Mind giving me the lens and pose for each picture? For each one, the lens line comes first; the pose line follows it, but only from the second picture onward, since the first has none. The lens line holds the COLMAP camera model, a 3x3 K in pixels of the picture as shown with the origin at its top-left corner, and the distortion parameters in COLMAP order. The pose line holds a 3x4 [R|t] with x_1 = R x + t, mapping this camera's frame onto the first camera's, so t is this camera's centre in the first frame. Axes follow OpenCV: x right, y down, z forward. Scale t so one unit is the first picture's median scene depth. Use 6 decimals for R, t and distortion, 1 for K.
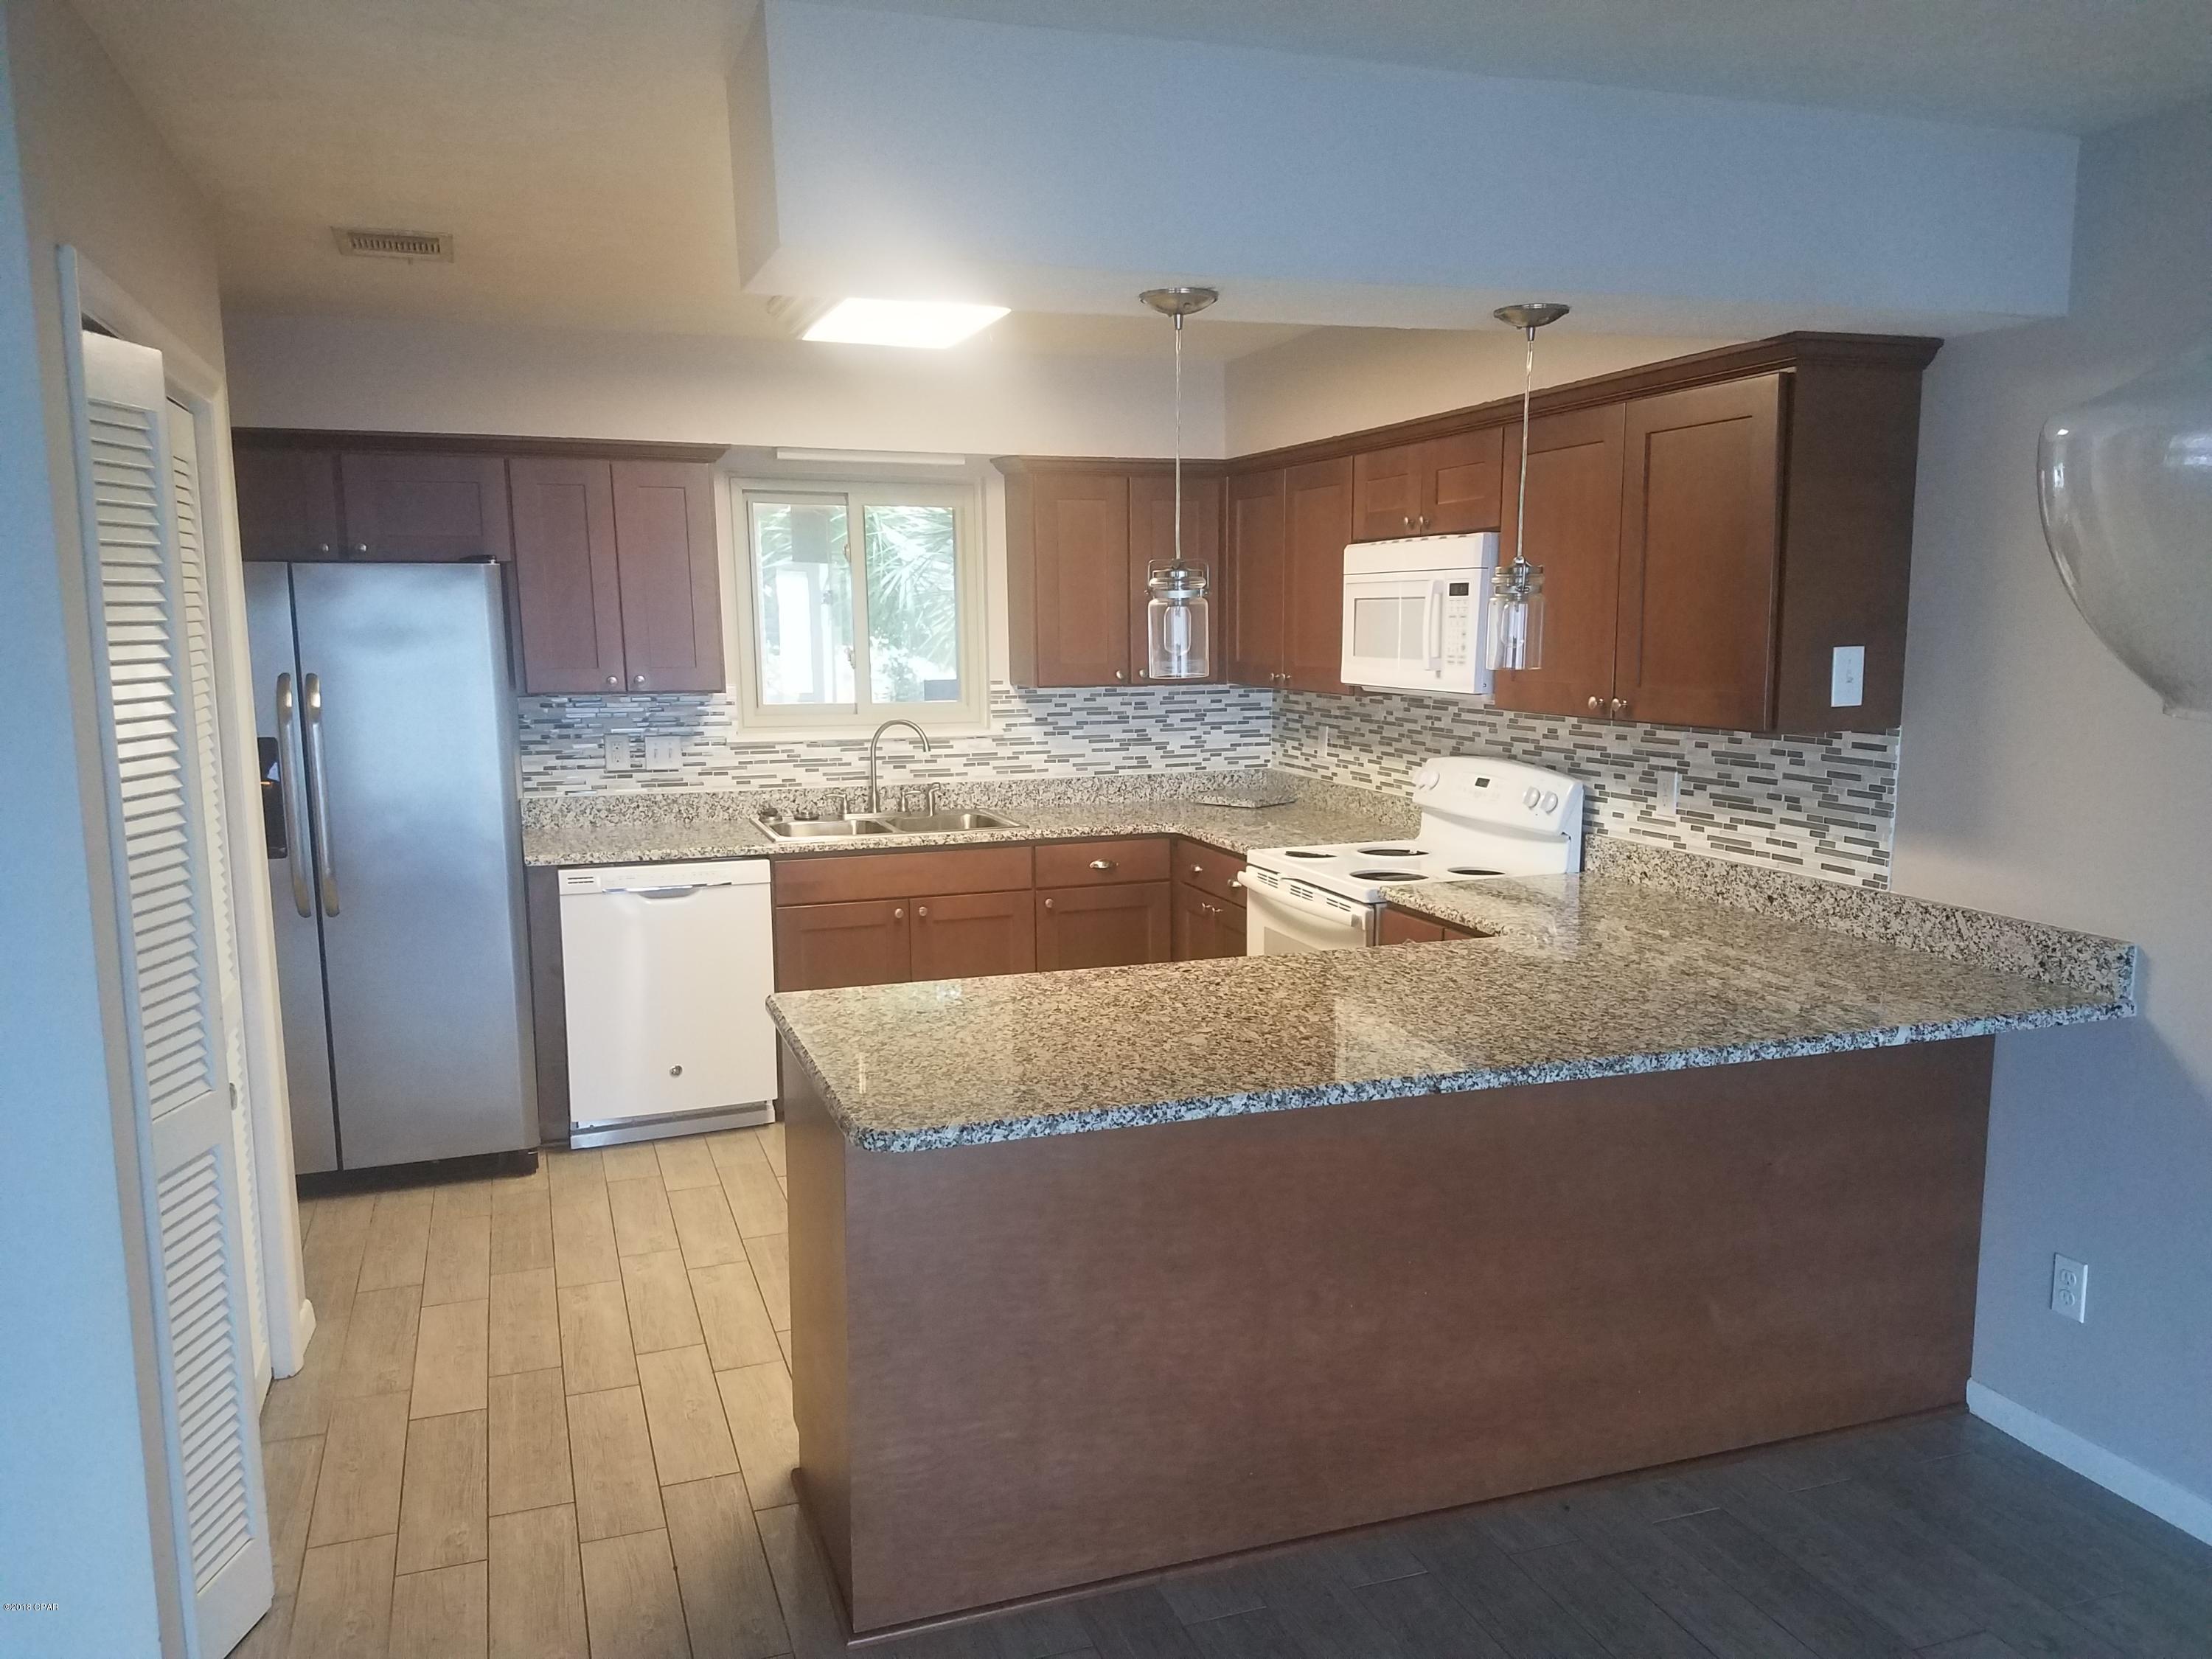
lens RADIAL K [[1673.8, 0, 1097.8], [0, 1673.8, 934.8], [0, 0, 1]] dist [0.154401, -0.212598]
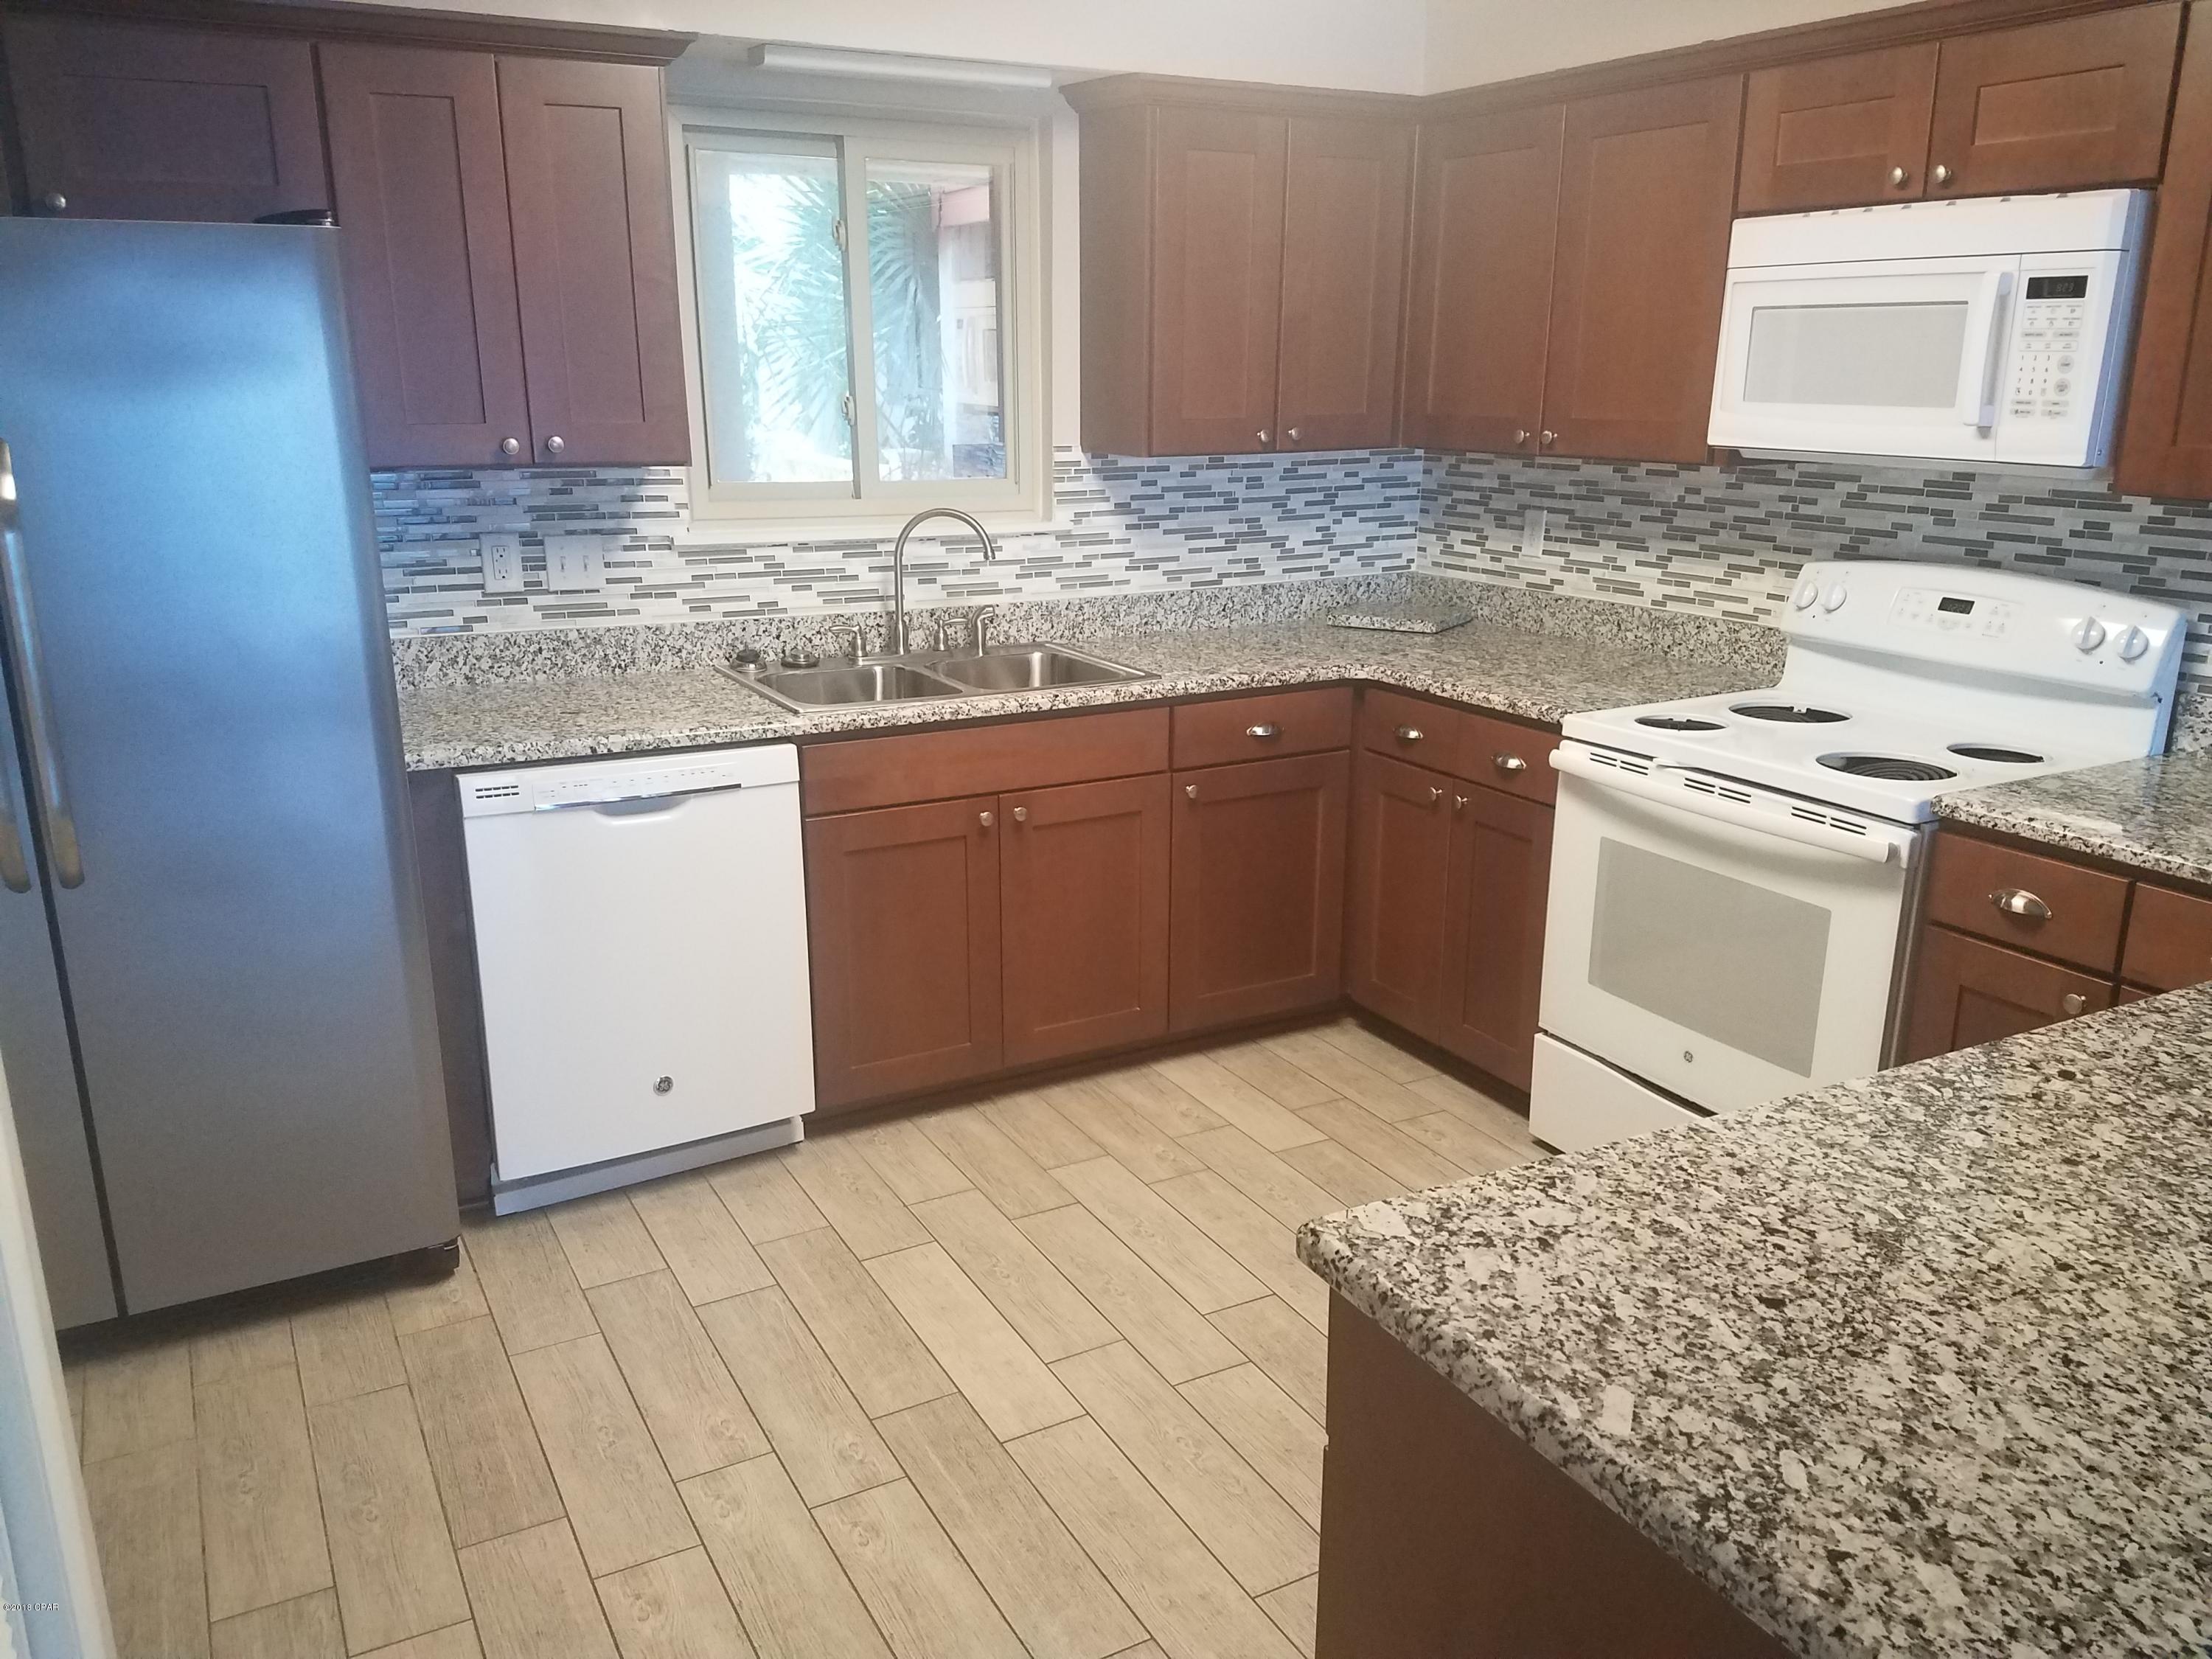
lens RADIAL K [[1673.8, 0, 1050.8], [0, 1673.8, 915.8], [0, 0, 1]] dist [0.154401, -0.212598]
pose [[0.989432, -0.038054, 0.139916, -0.186996], [0.020636, 0.992081, 0.123891, -0.055597], [-0.143522, -0.119694, 0.982382, 0.358211]]
